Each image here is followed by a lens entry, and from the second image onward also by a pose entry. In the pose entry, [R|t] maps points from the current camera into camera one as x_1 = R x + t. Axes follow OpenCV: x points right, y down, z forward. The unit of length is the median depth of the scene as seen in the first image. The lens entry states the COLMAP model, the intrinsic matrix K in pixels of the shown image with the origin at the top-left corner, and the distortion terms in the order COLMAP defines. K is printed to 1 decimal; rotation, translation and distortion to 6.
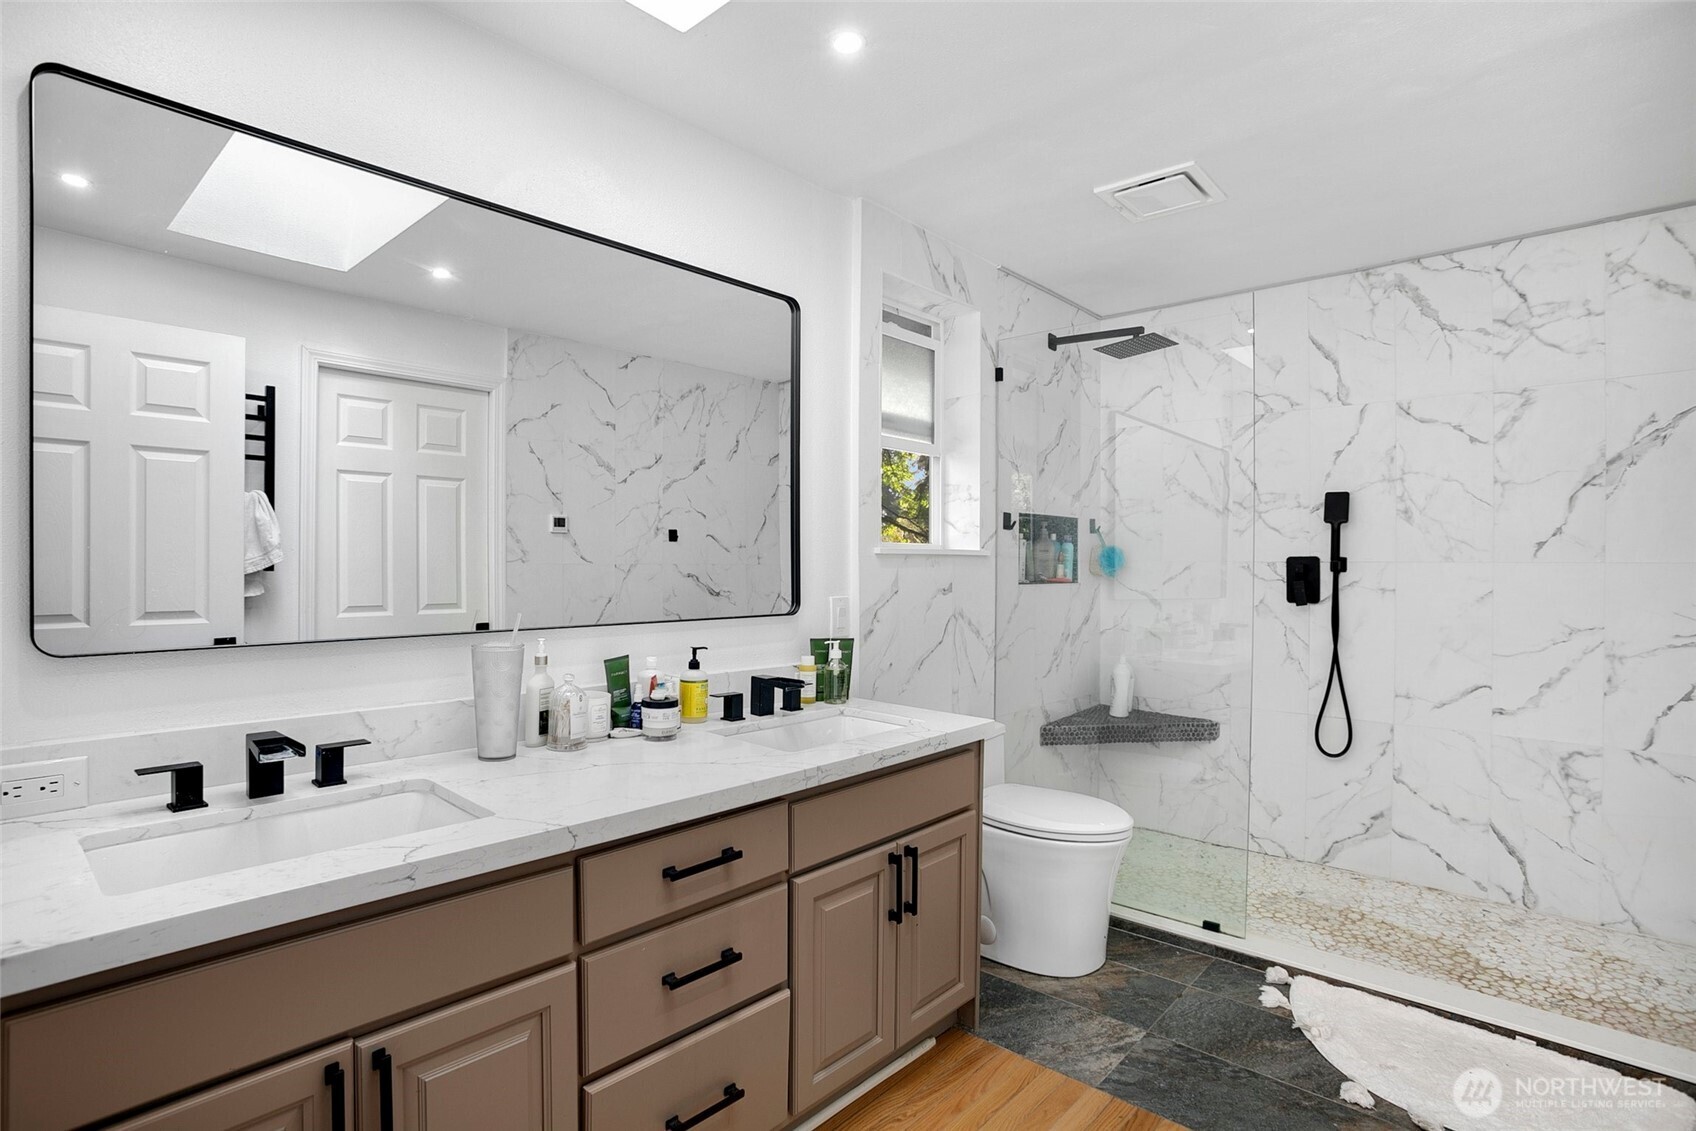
lens RADIAL K [[849.8, 0, 845.0], [0, 849.8, 564.0], [0, 0, 1]] dist [-0.057393, 0.024835]
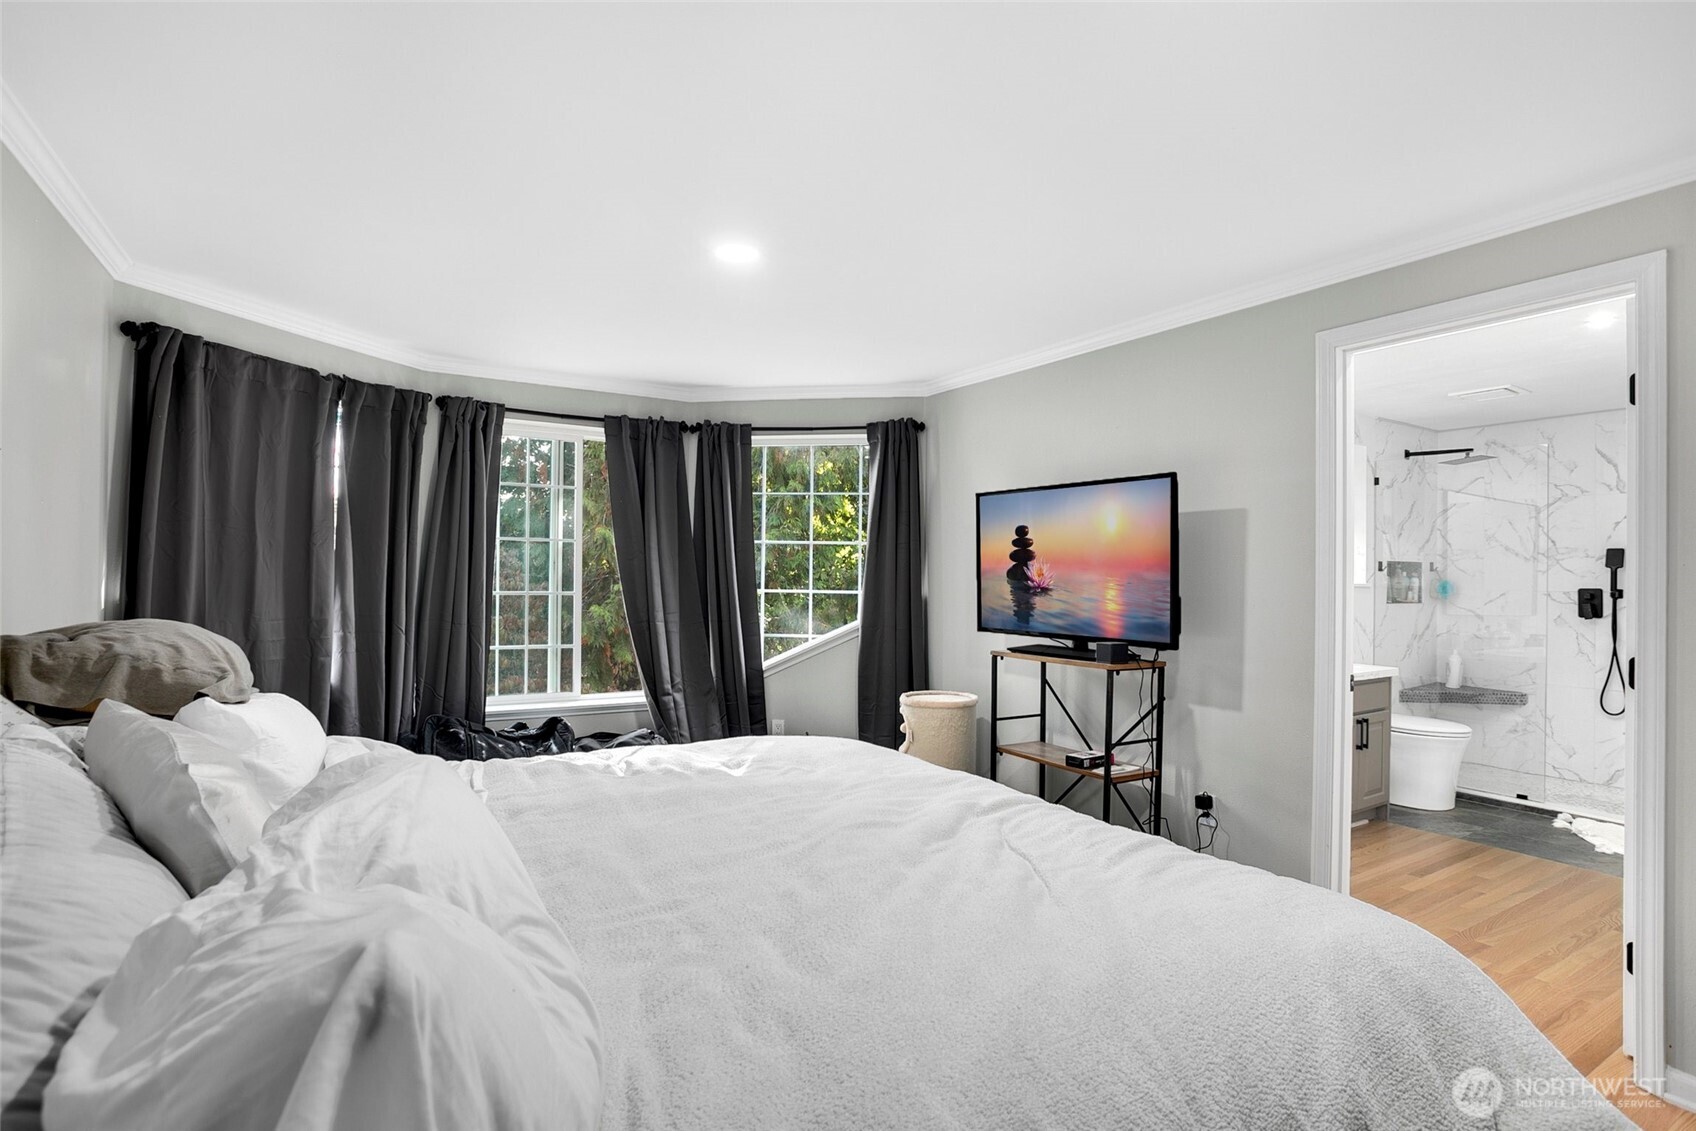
lens RADIAL K [[849.8, 0, 826.4], [0, 849.8, 570.7], [0, 0, 1]] dist [-0.057393, 0.024835]
pose [[0.957466, 0.003527, -0.288525, -0.381739], [-0.007370, 0.999898, -0.012234, -0.012897], [0.288452, 0.013841, 0.957394, -0.896615]]
